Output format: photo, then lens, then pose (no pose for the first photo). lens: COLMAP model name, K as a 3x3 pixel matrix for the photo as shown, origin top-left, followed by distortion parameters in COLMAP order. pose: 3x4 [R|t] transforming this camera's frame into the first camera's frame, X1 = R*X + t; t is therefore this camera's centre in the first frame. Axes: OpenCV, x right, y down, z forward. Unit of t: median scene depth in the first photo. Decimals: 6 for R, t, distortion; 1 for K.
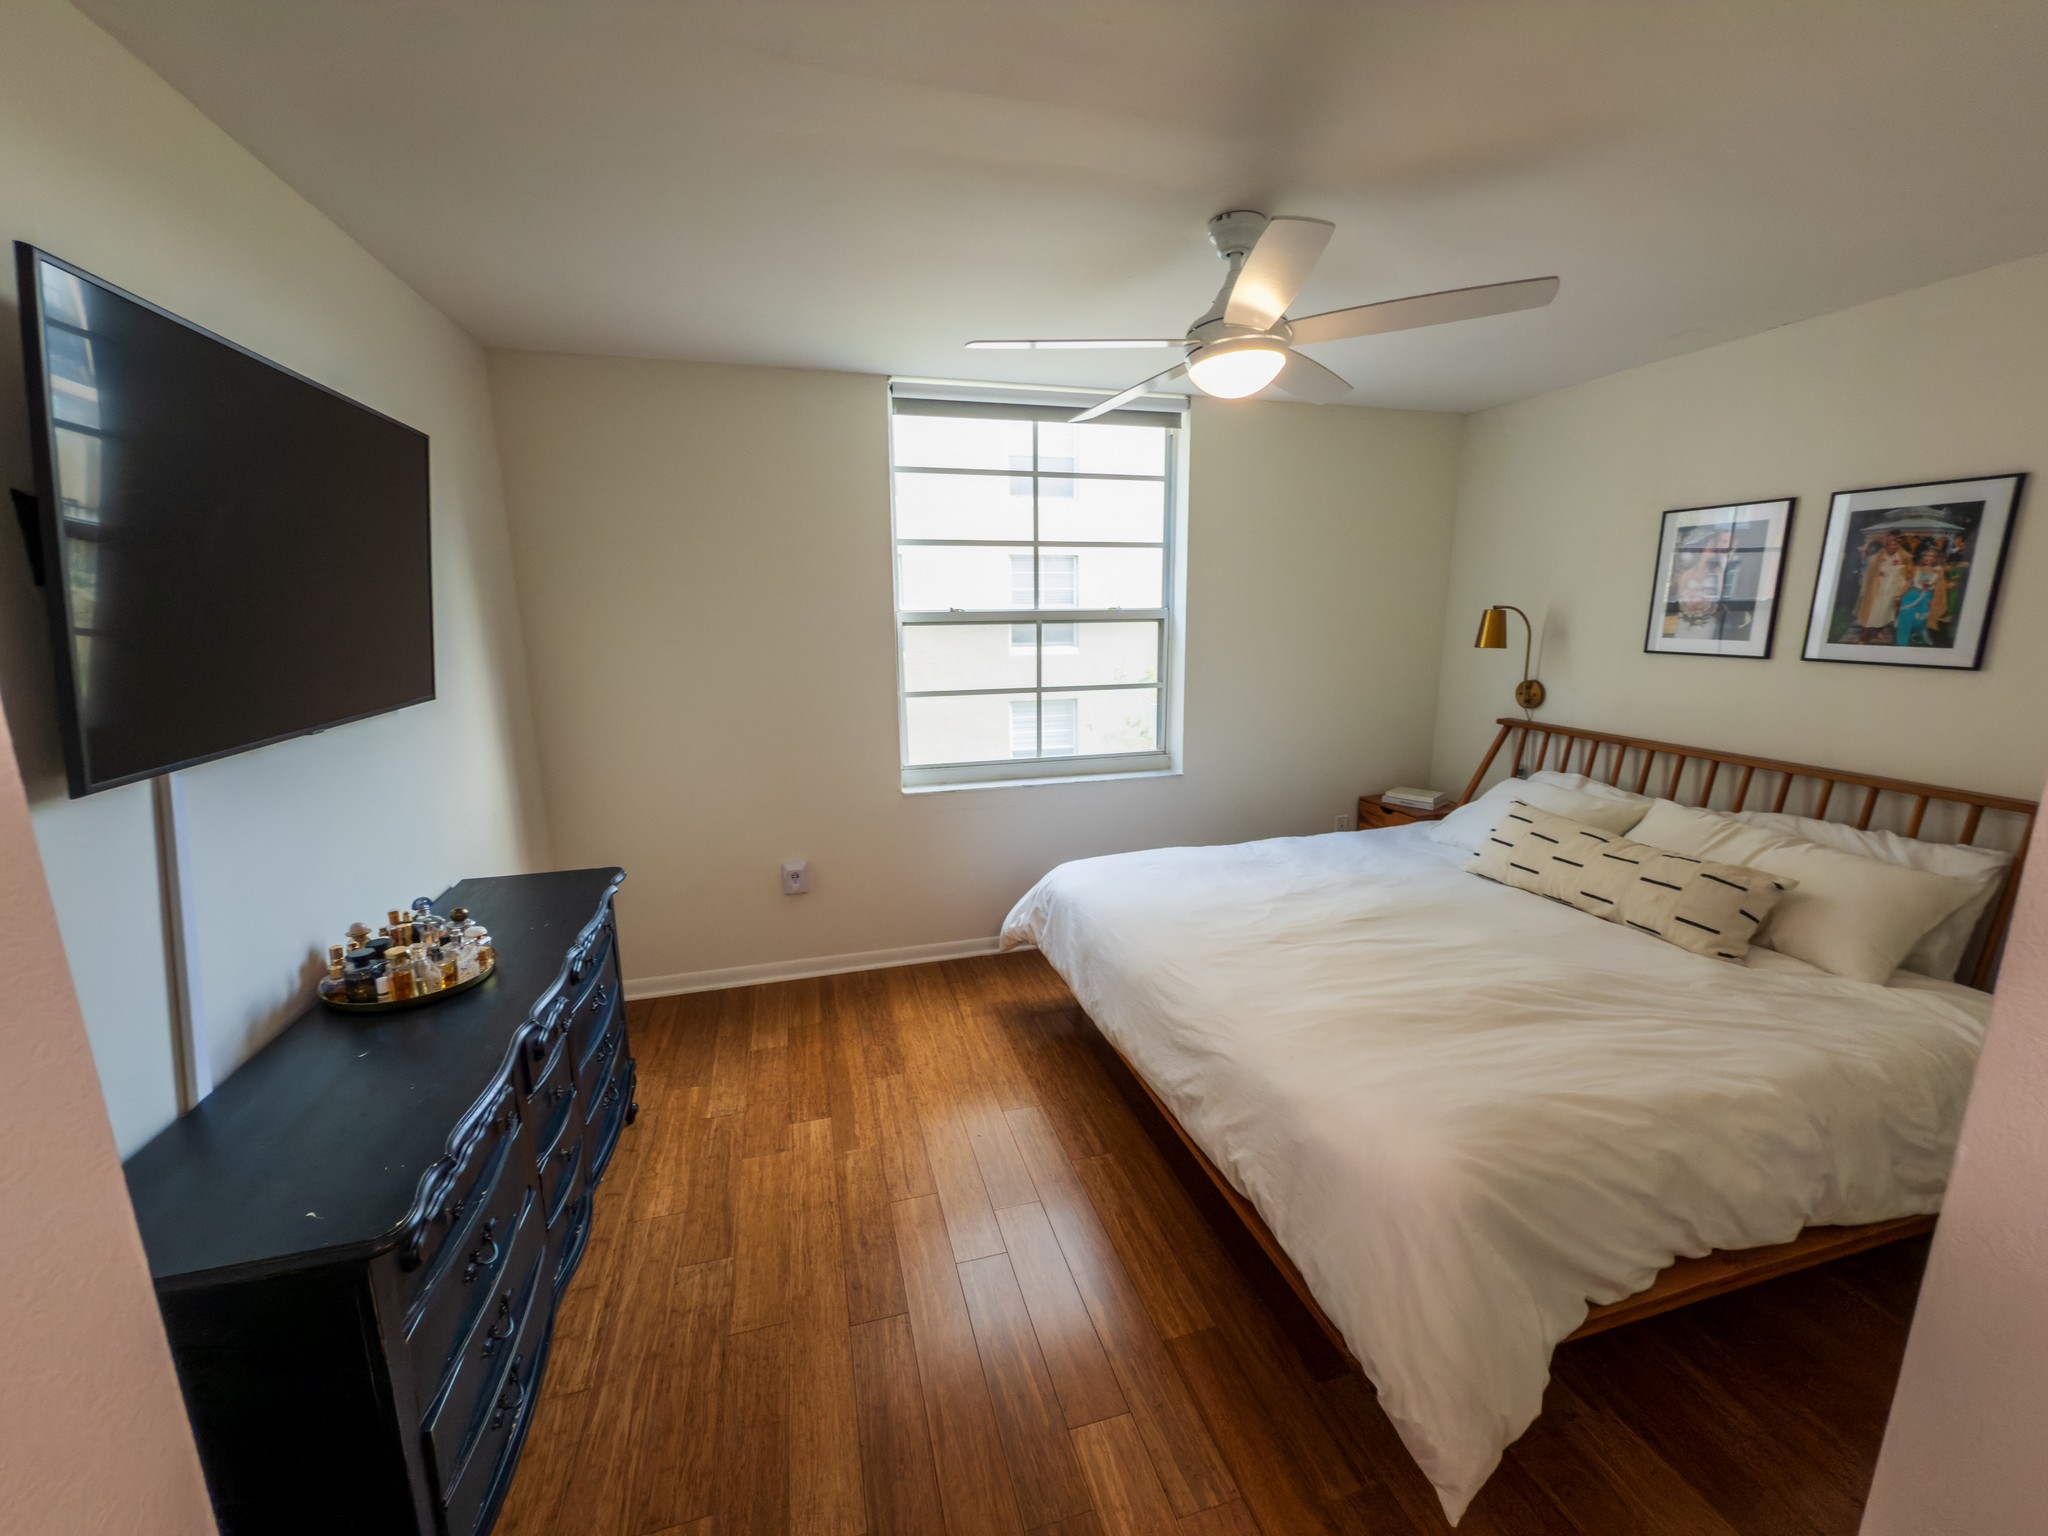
lens RADIAL K [[817.0, 0, 1025.4], [0, 817.0, 770.3], [0, 0, 1]] dist [-0.001683, 0.000013]
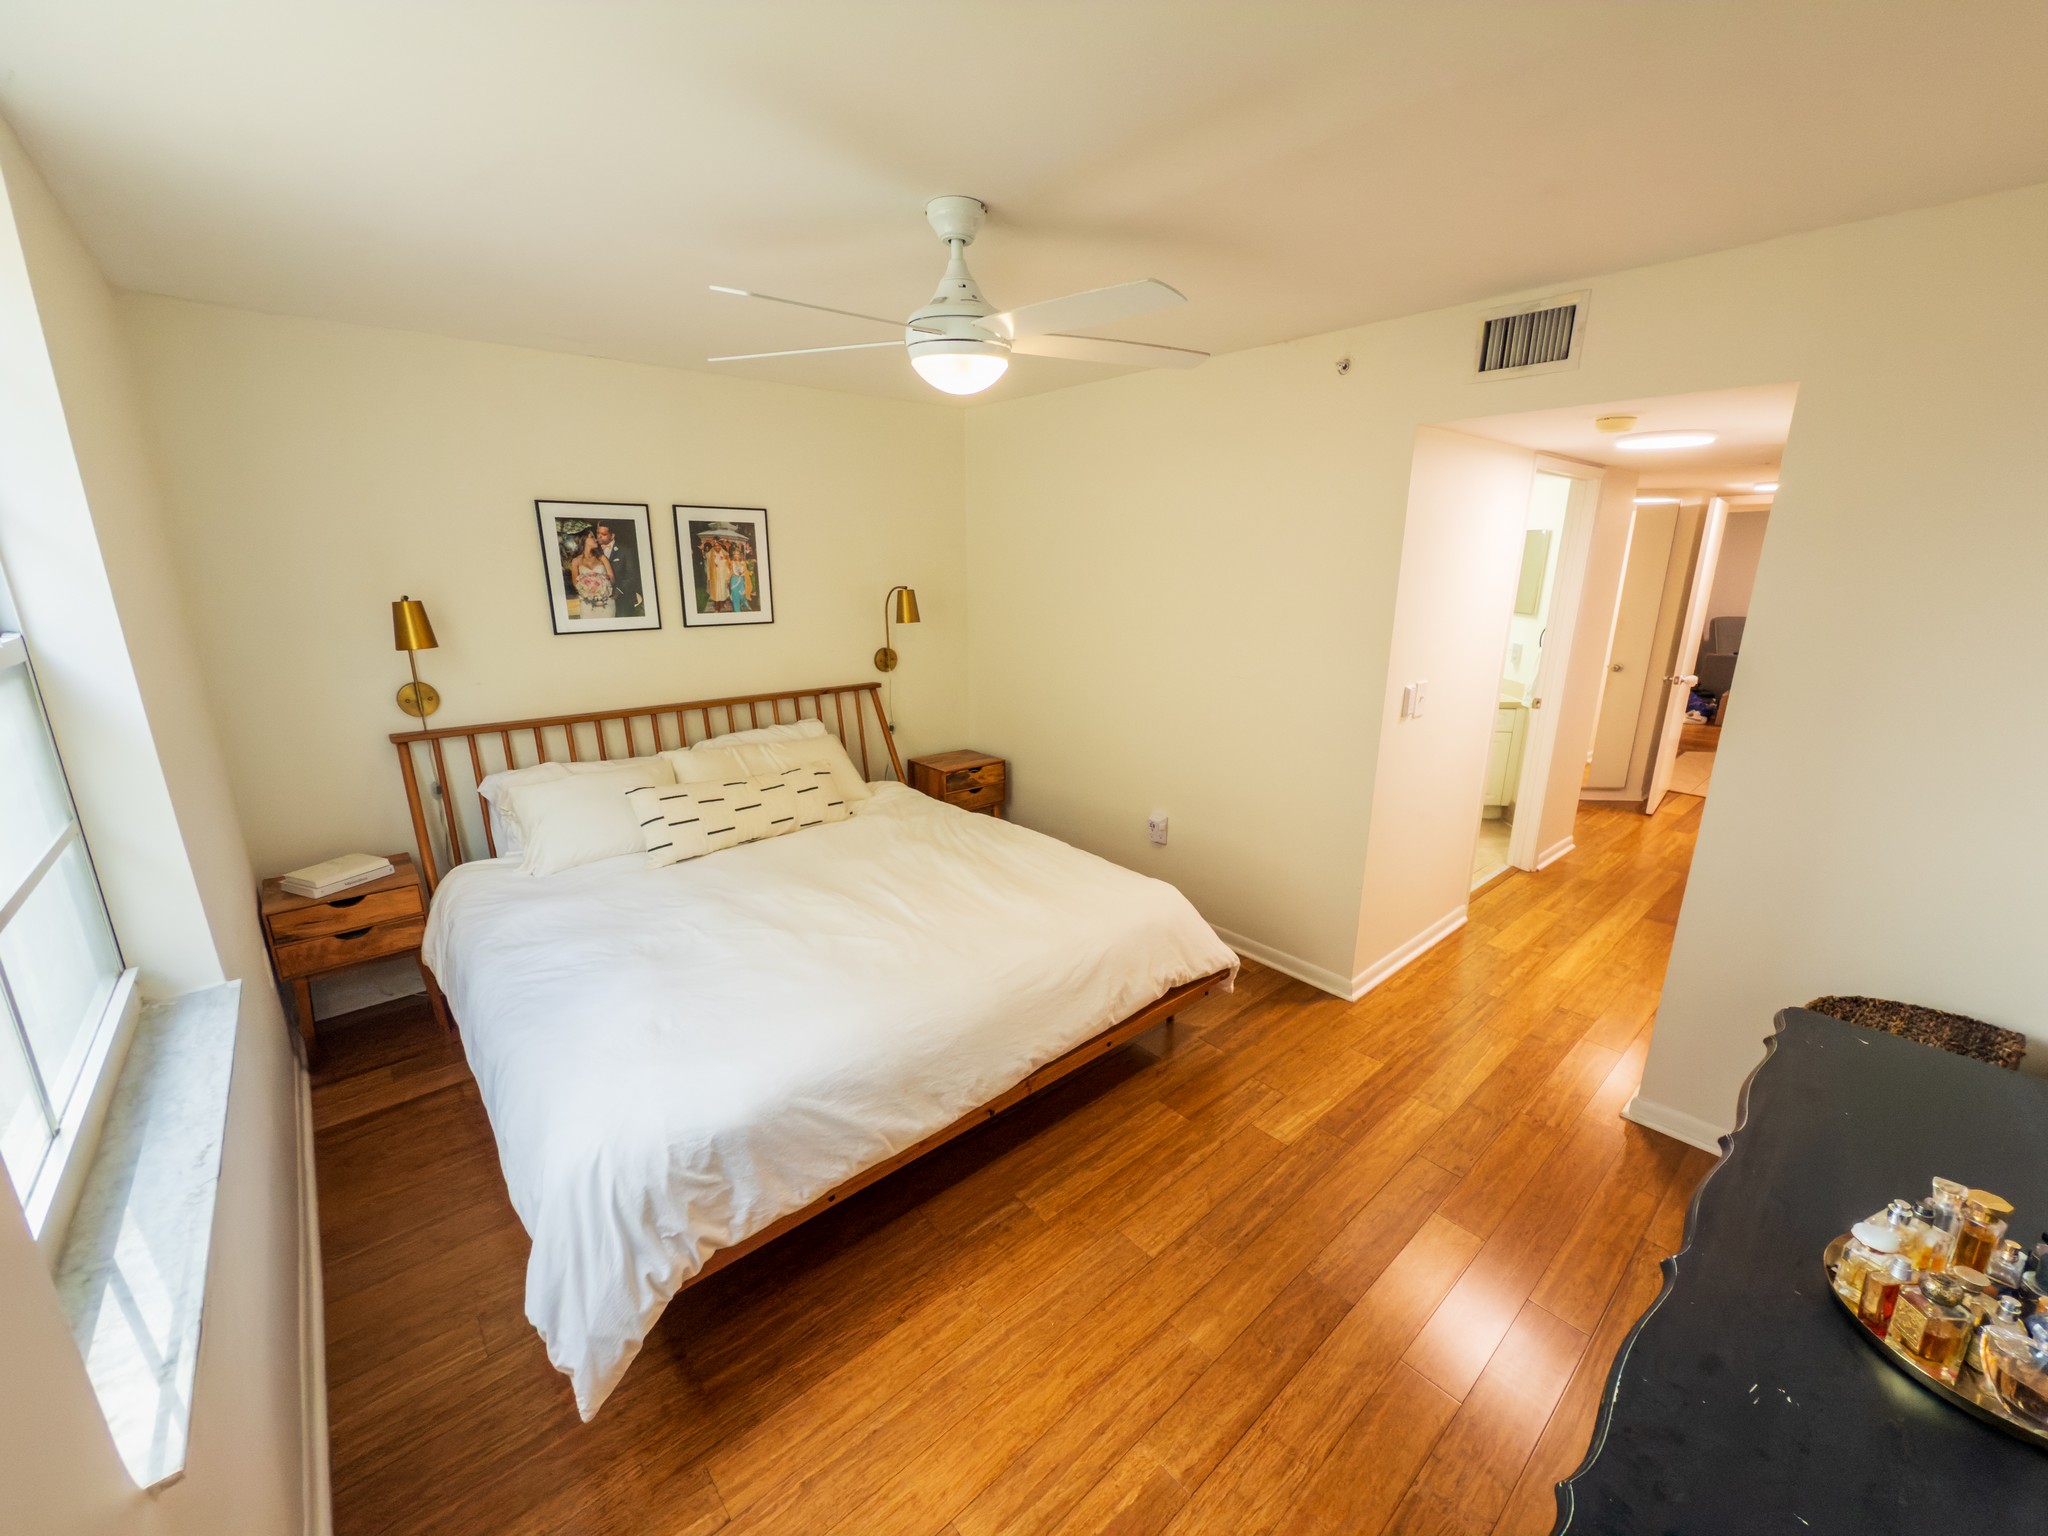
lens RADIAL K [[820.0, 0, 1024.0], [0, 820.0, 768.0], [0, 0, 1]] dist [-0.000280, 0.000008]
pose [[-0.424436, -0.221698, 0.877897, -0.527437], [0.183216, 0.928477, 0.323050, -0.245840], [-0.886728, 0.297959, -0.353461, 1.009541]]
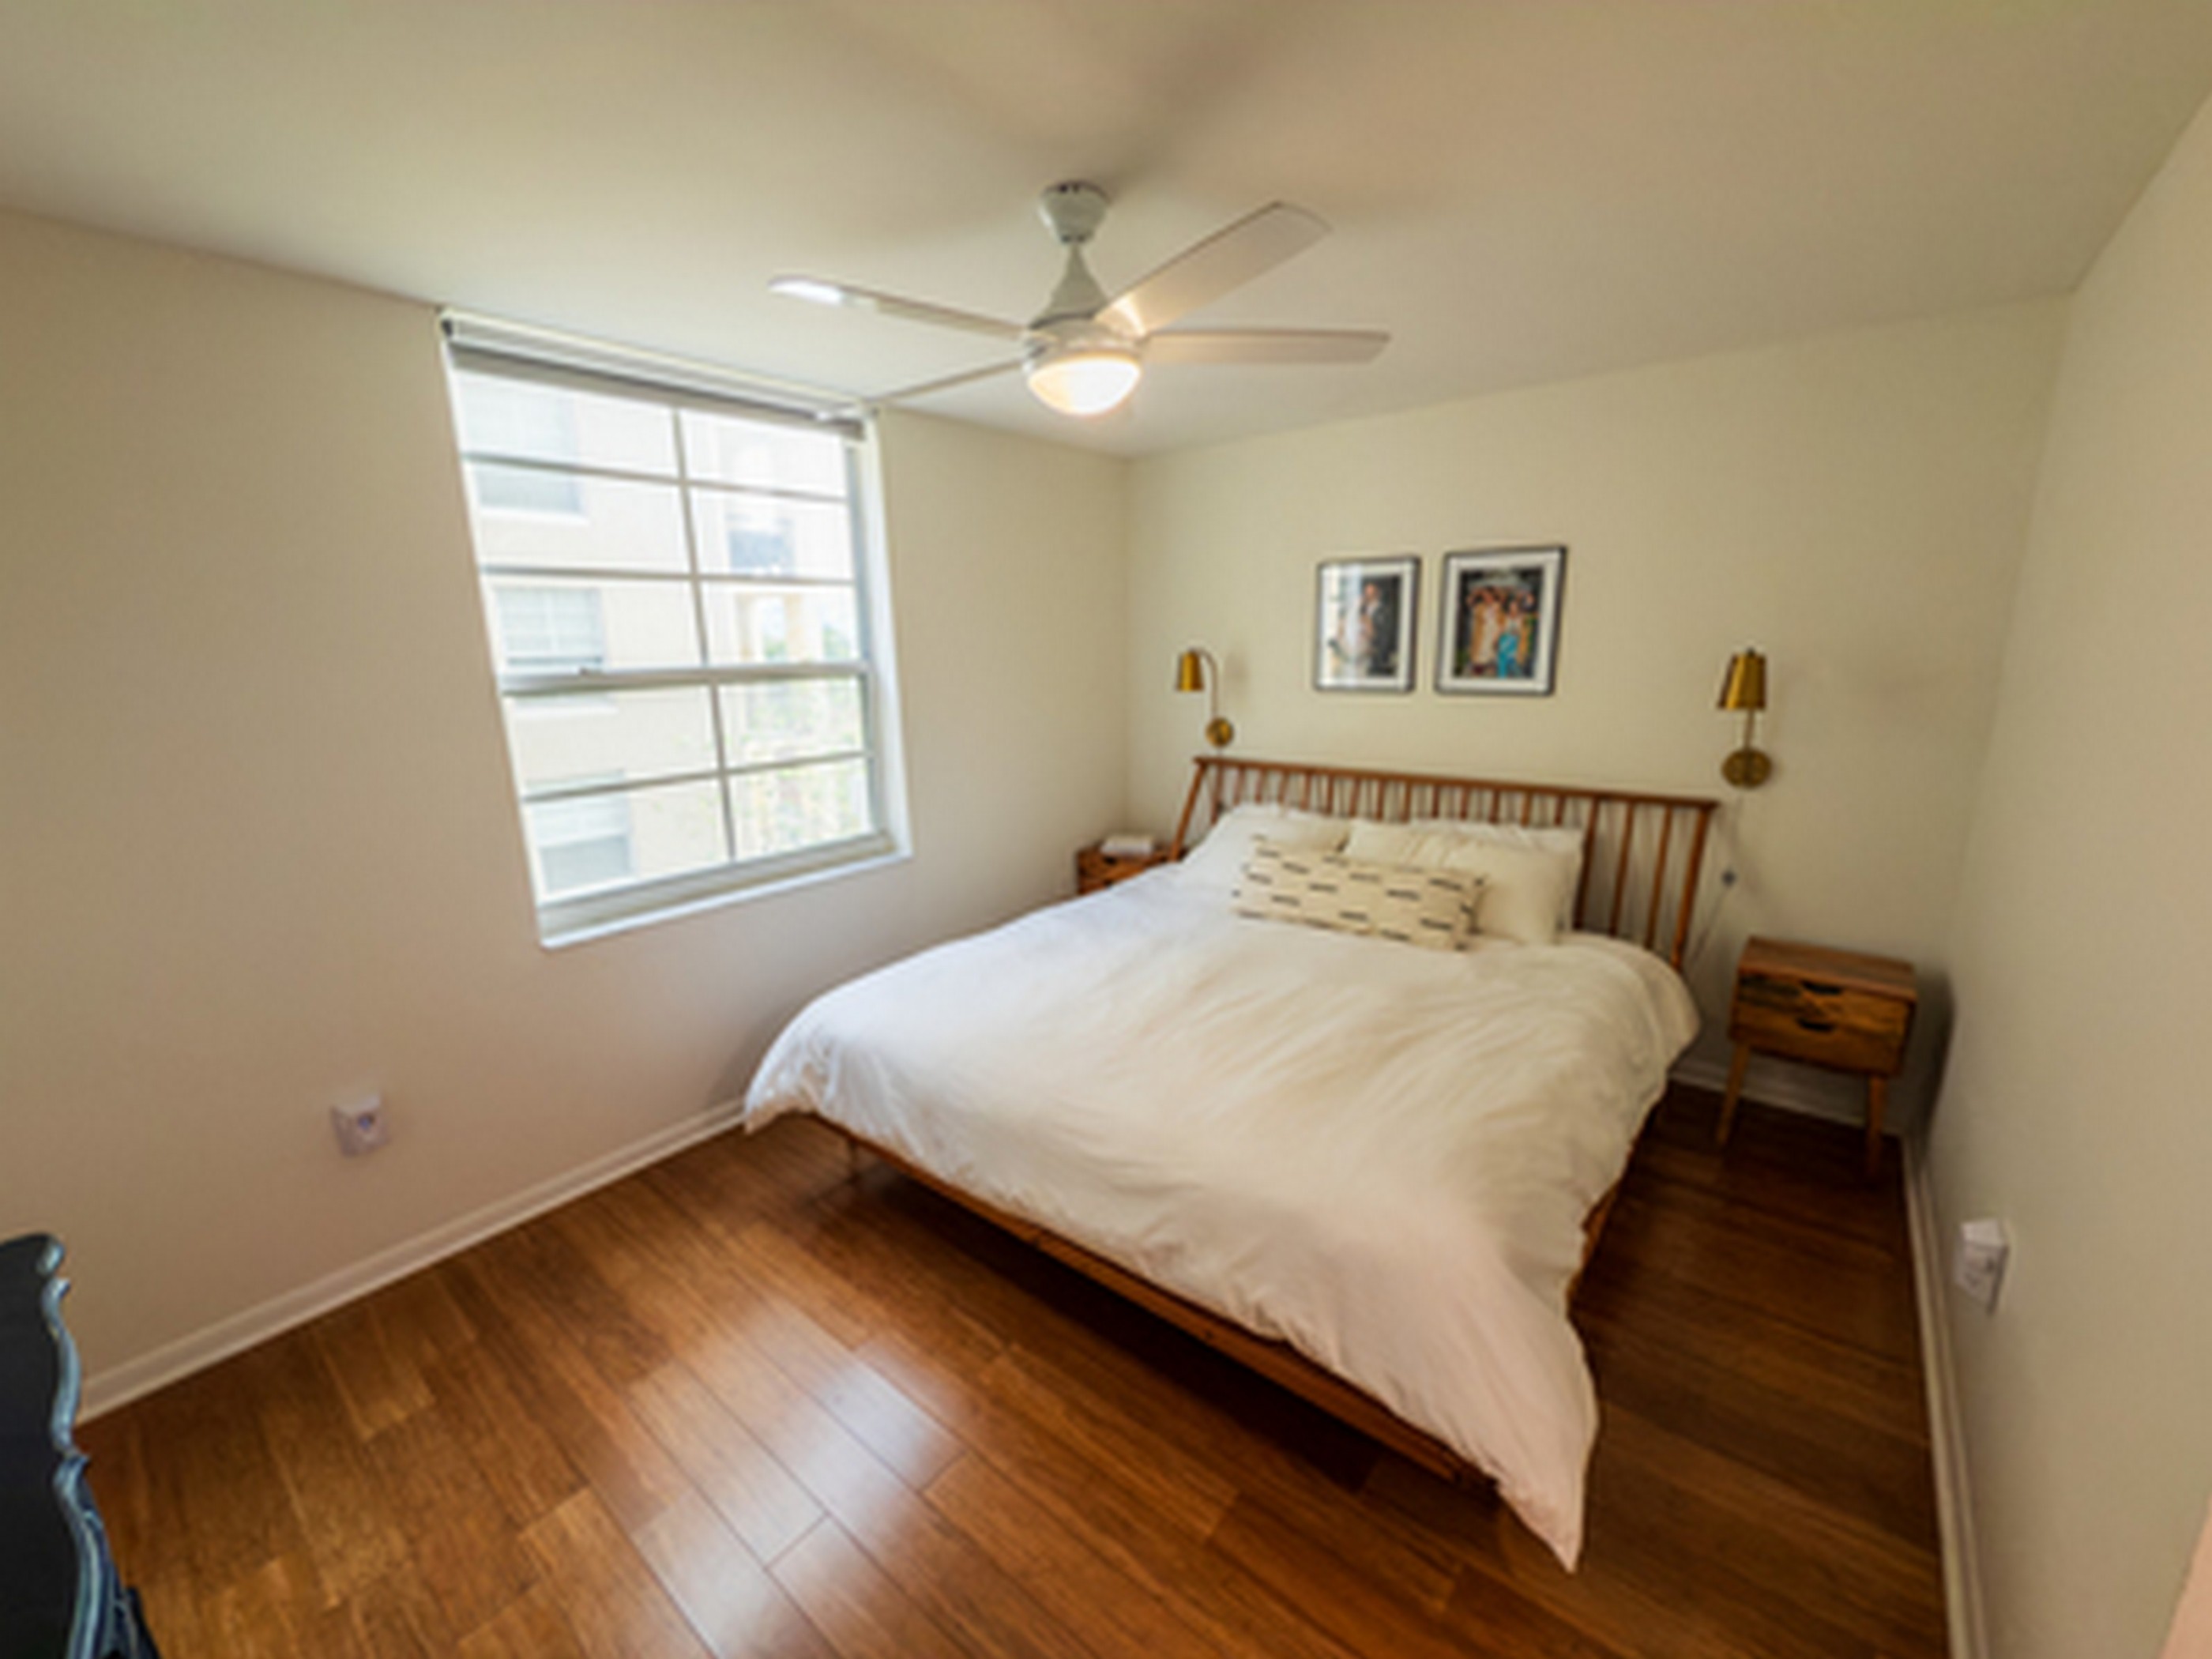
lens RADIAL K [[885.5, 0, 1107.7], [0, 885.5, 831.7], [0, 0, 1]] dist [-0.000590, -0.000310]
pose [[0.820260, -0.133018, 0.556309, -0.204362], [0.128384, 0.990583, 0.047559, -0.051800], [-0.557397, 0.032411, 0.829613, 0.176725]]
